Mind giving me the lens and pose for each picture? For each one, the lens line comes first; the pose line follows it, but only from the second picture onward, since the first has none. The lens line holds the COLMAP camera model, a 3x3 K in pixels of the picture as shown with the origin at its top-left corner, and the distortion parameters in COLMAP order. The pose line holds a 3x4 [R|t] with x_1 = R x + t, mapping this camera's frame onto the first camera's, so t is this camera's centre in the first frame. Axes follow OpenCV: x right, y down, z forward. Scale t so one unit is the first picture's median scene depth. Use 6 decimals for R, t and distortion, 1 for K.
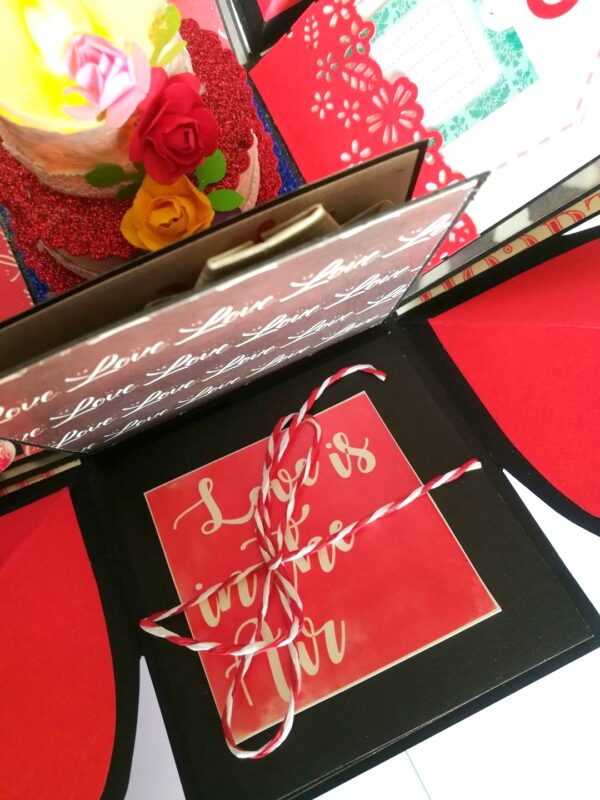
lens RADIAL K [[688.8, 0, 304.2], [0, 688.8, 417.2], [0, 0, 1]] dist [-0.077837, 0.068647]
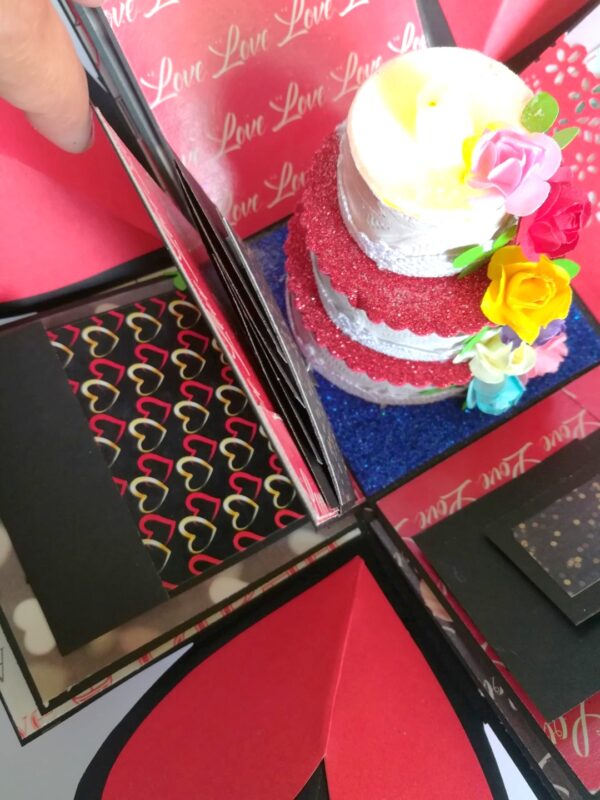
lens RADIAL K [[688.8, 0, 290.9], [0, 688.8, 406.6], [0, 0, 1]] dist [-0.077837, 0.068647]
pose [[0.996041, -0.088238, -0.010809, -0.421455], [0.087635, 0.995027, -0.047334, -0.081037], [0.014932, 0.046200, 0.998821, -0.011194]]
